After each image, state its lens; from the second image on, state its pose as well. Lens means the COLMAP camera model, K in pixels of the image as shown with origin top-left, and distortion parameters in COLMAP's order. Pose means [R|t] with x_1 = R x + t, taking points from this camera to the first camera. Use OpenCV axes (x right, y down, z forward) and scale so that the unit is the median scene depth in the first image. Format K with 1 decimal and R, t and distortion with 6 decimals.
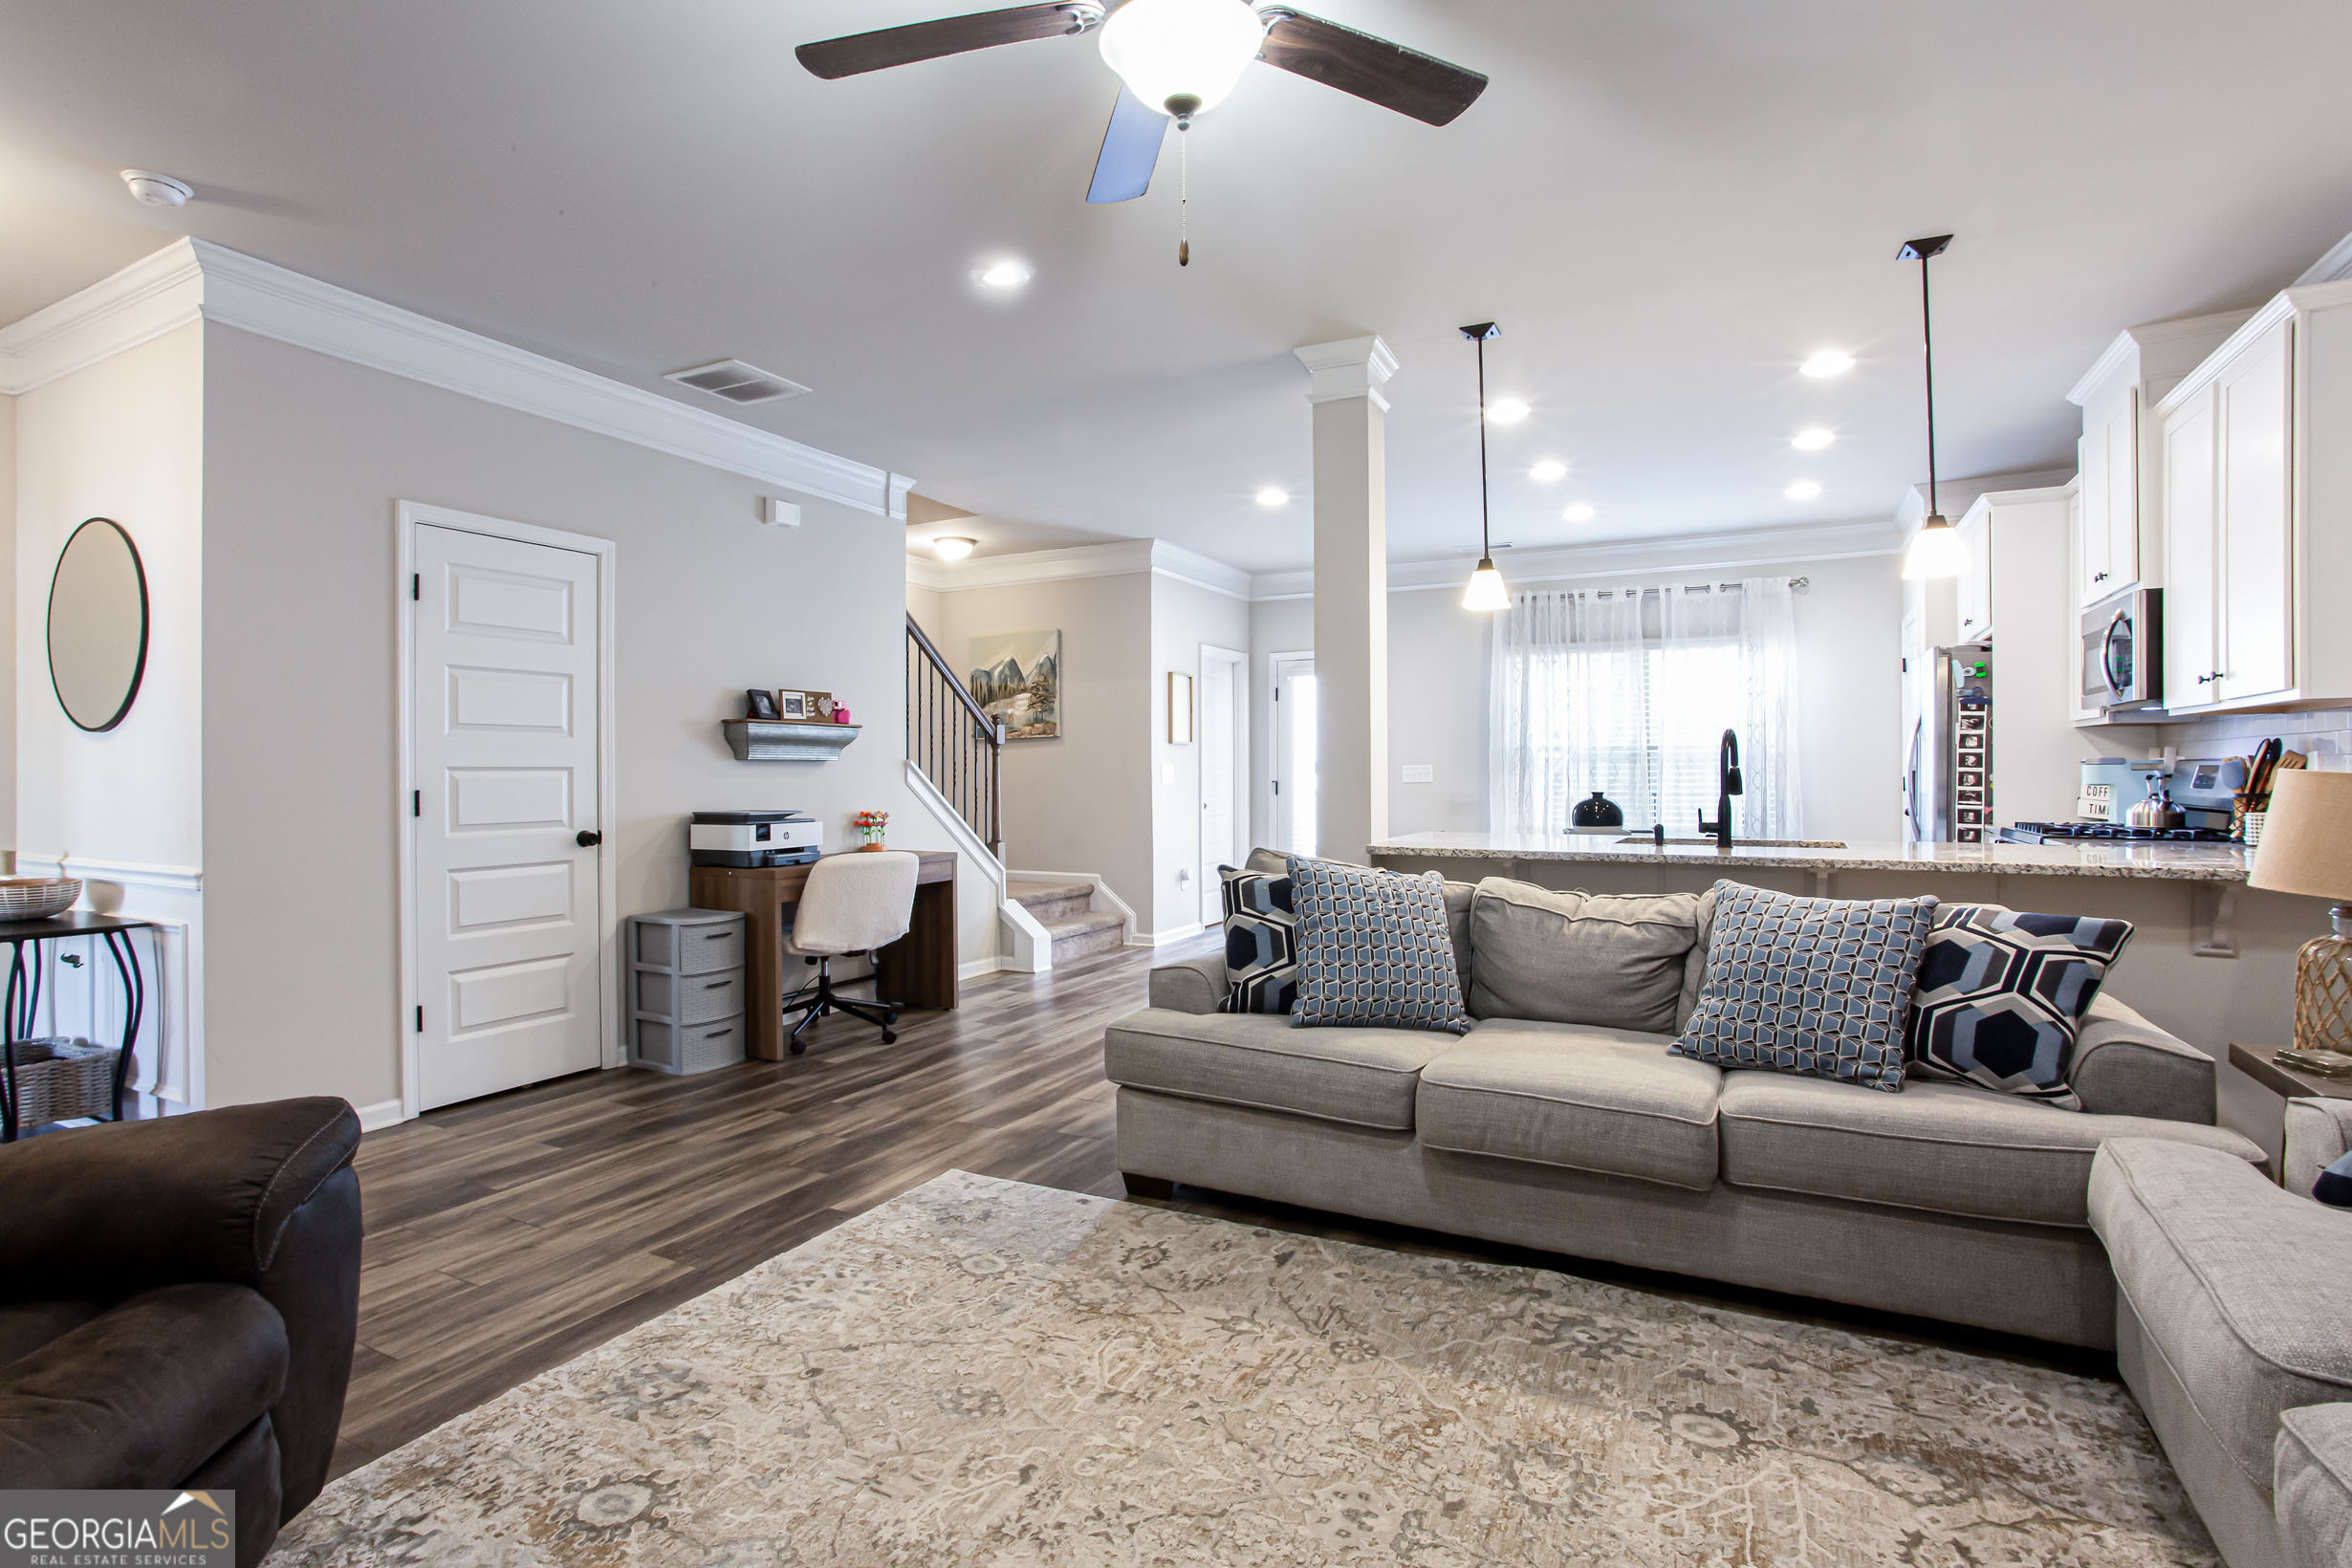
lens RADIAL K [[1188.7, 0, 1188.4], [0, 1188.7, 782.0], [0, 0, 1]] dist [-0.001038, 0.005835]
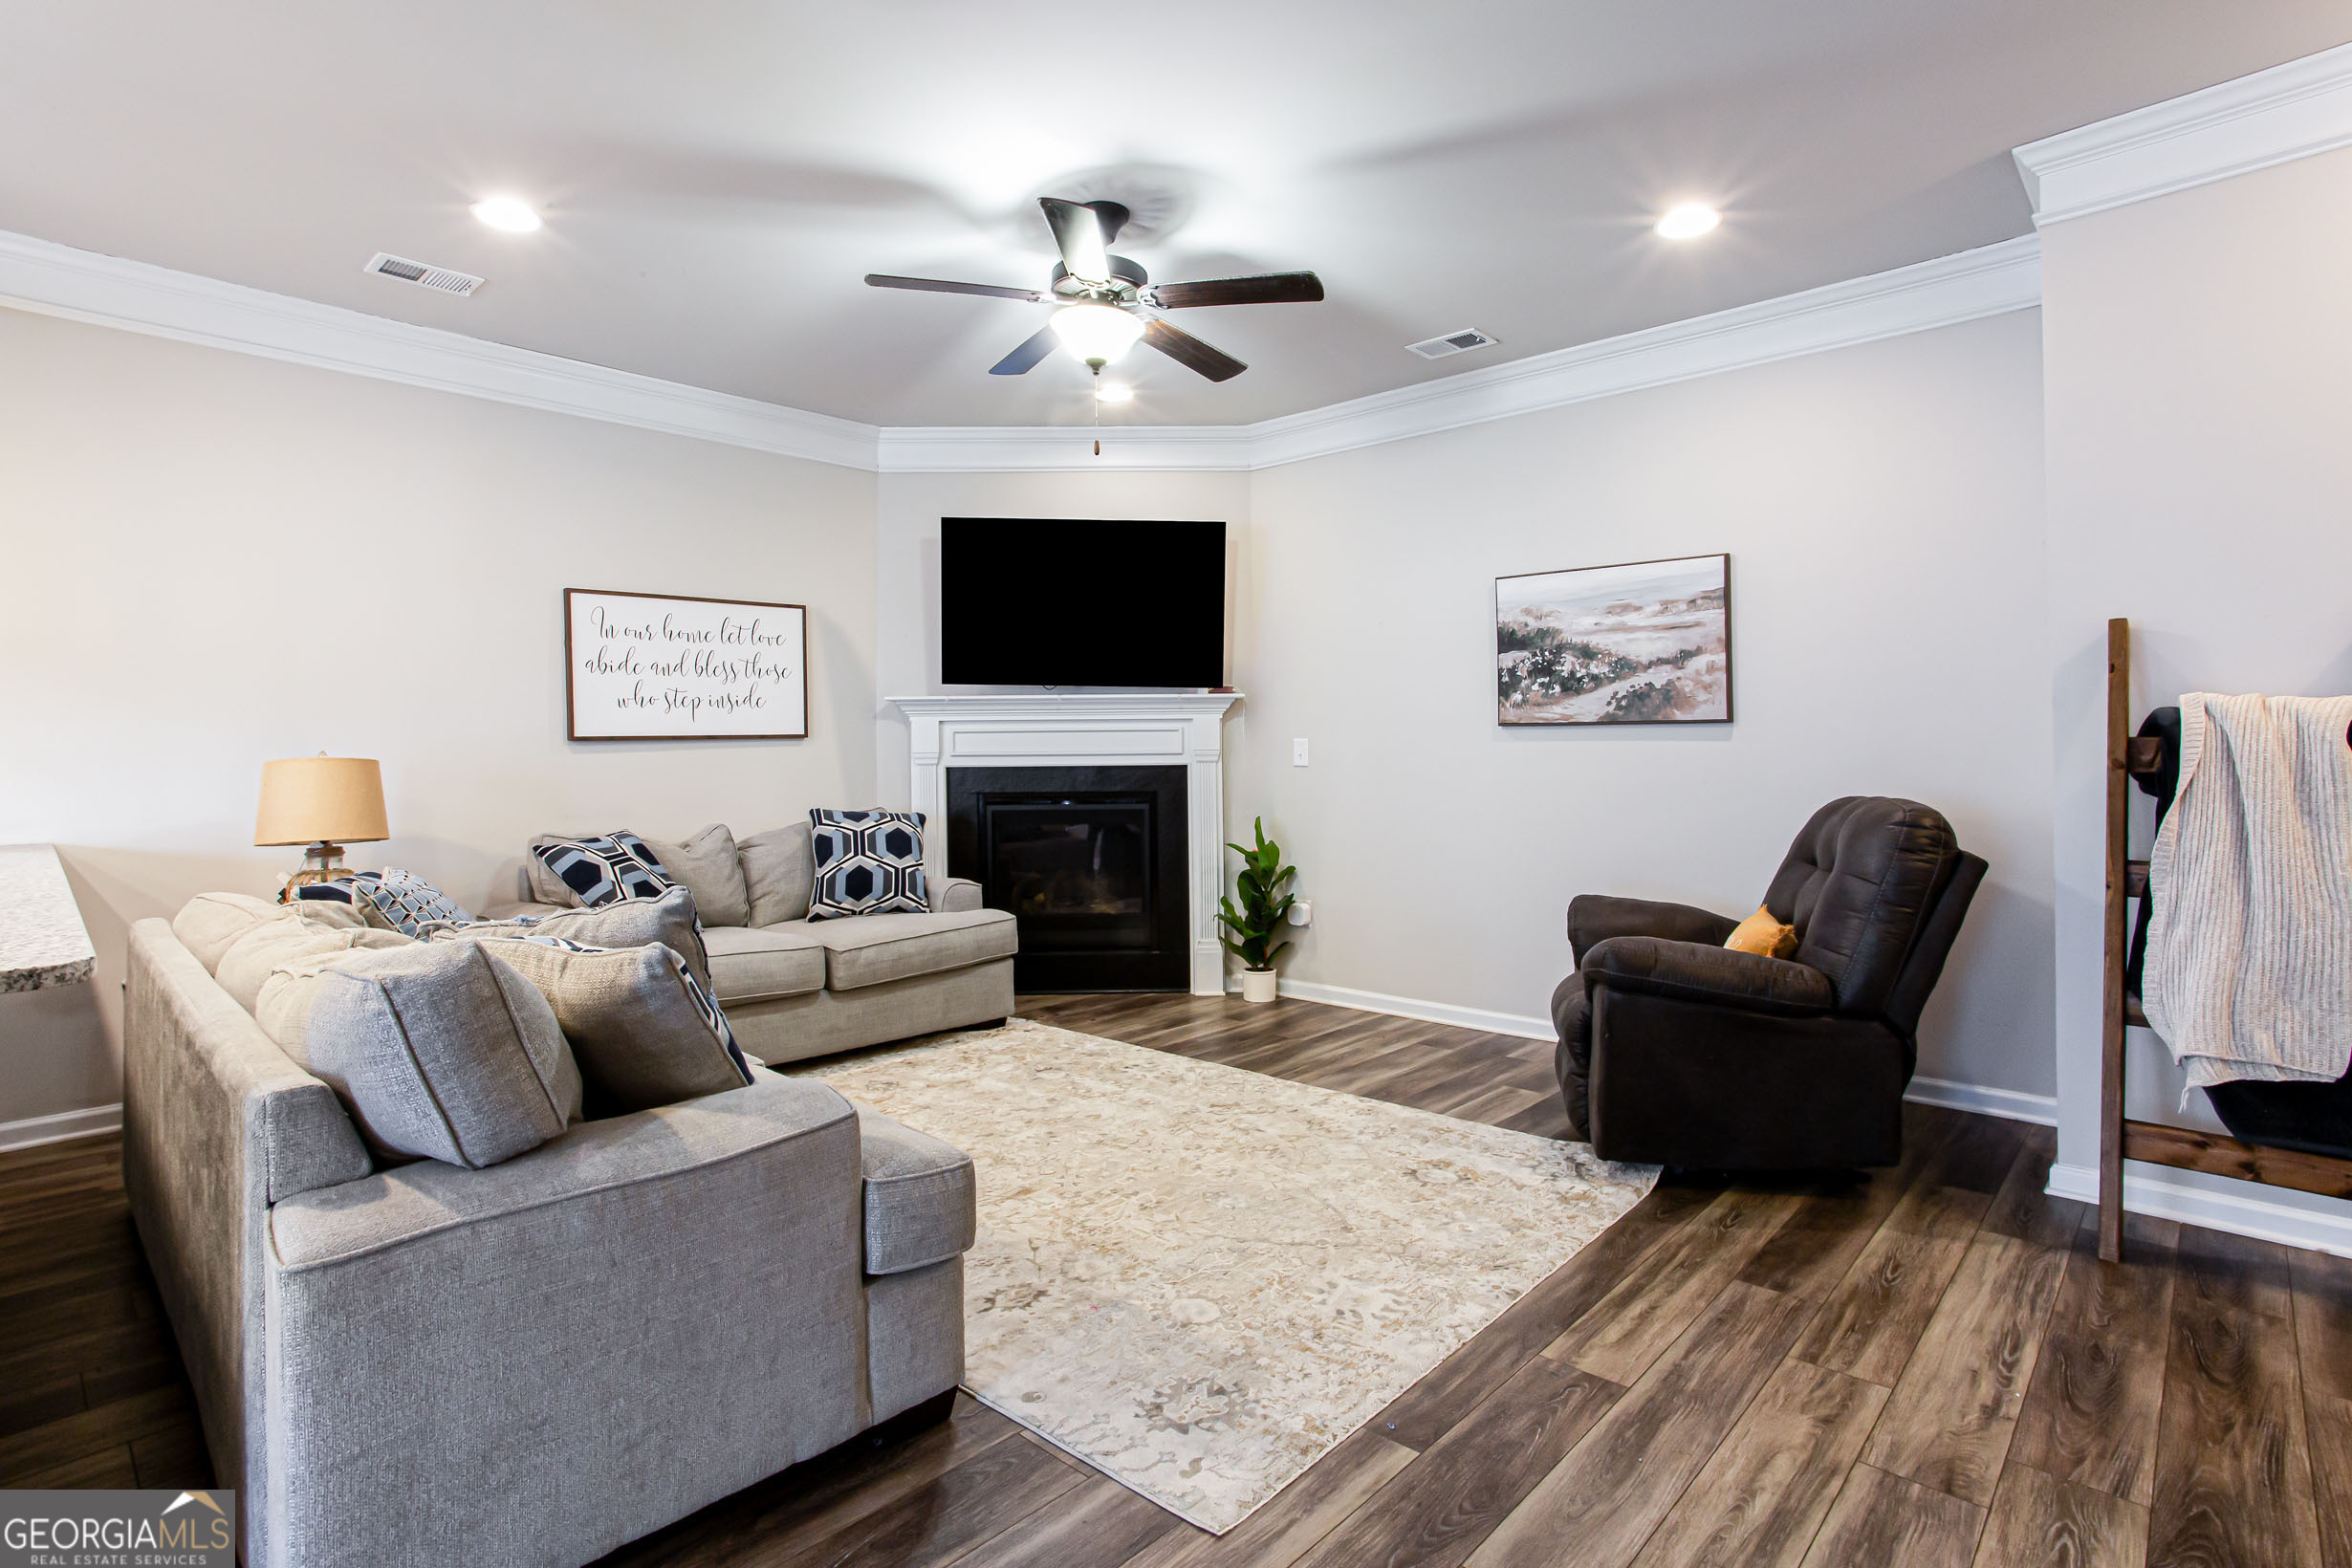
lens RADIAL K [[1158.8, 0, 1168.7], [0, 1158.8, 759.5], [0, 0, 1]] dist [0.004598, 0.000773]
pose [[-0.959550, 0.011102, 0.281318, -0.458927], [0.013681, 0.999880, 0.007205, -0.004253], [-0.281205, 0.010762, -0.959587, 2.100172]]
